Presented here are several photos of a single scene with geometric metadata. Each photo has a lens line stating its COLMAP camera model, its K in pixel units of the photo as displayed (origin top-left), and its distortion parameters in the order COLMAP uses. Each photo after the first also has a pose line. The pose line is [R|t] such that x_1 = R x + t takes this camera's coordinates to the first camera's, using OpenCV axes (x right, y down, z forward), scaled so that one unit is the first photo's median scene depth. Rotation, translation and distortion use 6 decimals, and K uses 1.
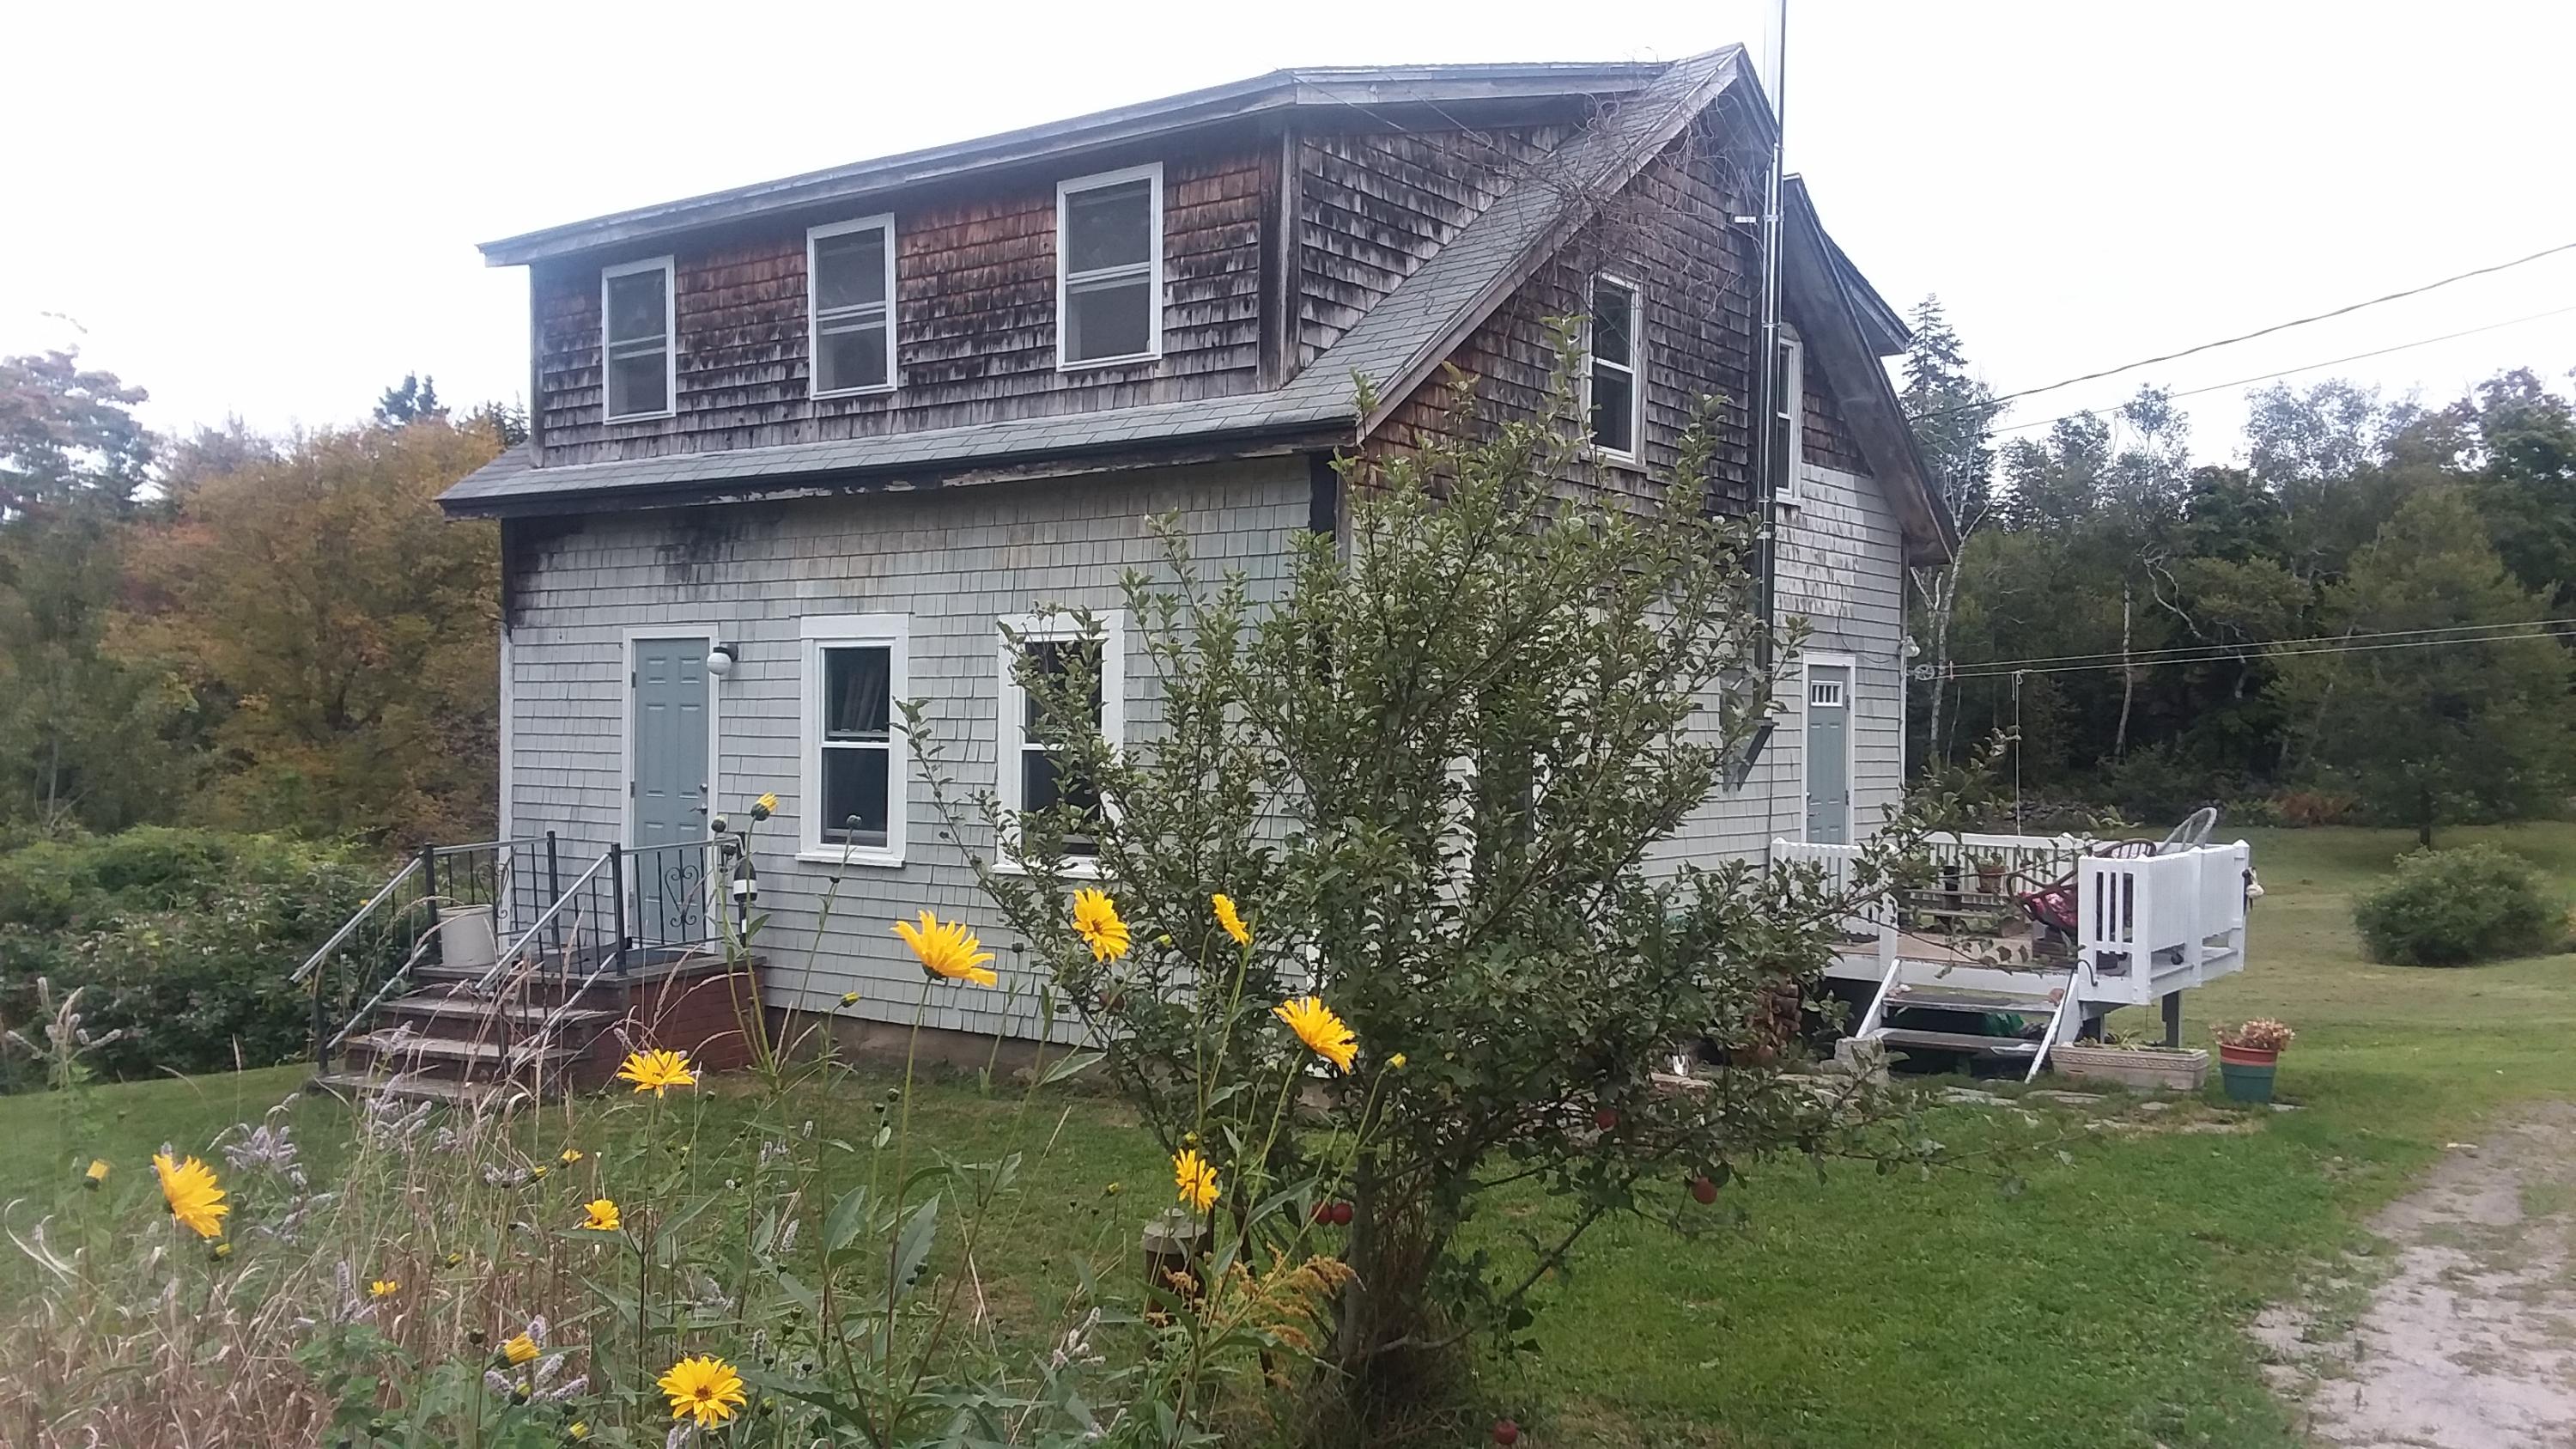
lens RADIAL K [[2090.3, 0, 1333.9], [0, 2090.3, 739.0], [0, 0, 1]] dist [0.144441, -0.261643]
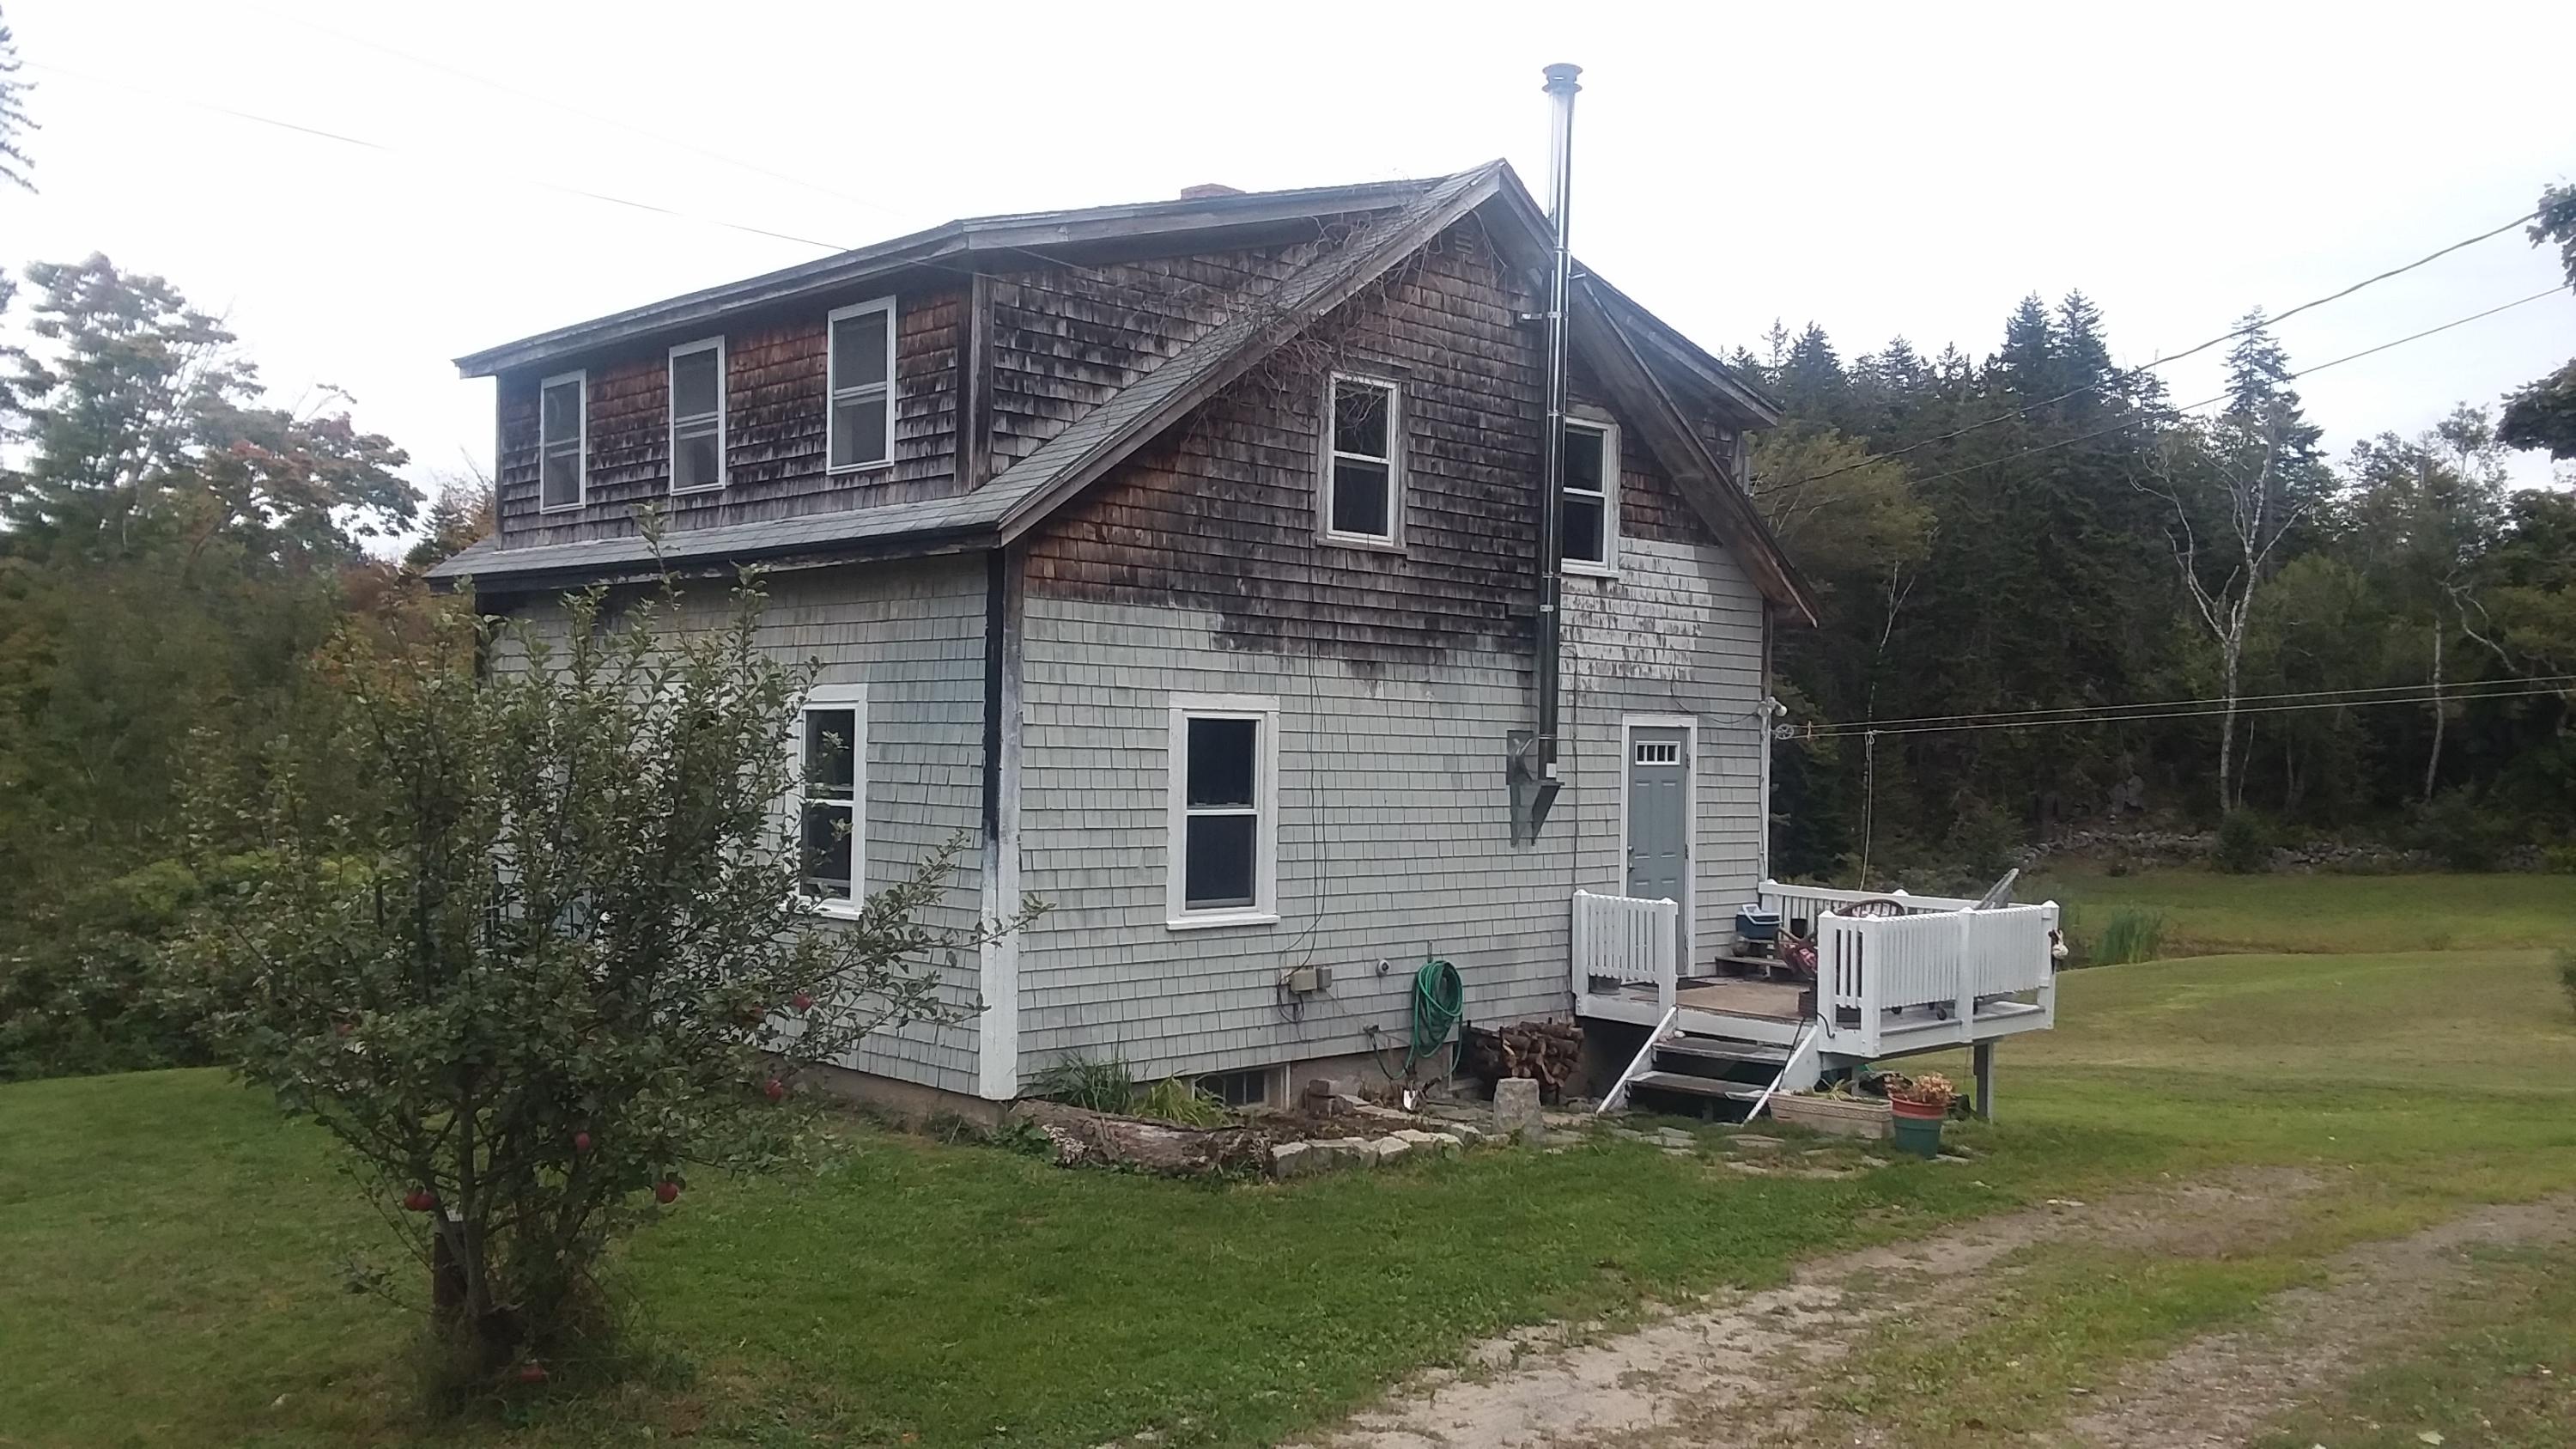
lens RADIAL K [[2090.3, 0, 1333.9], [0, 2090.3, 739.0], [0, 0, 1]] dist [0.144441, -0.261643]
pose [[0.987037, 0.009099, -0.160237, 0.298110], [-0.010822, 0.999893, -0.009881, -0.020292], [0.160130, 0.011487, 0.987029, -0.081611]]
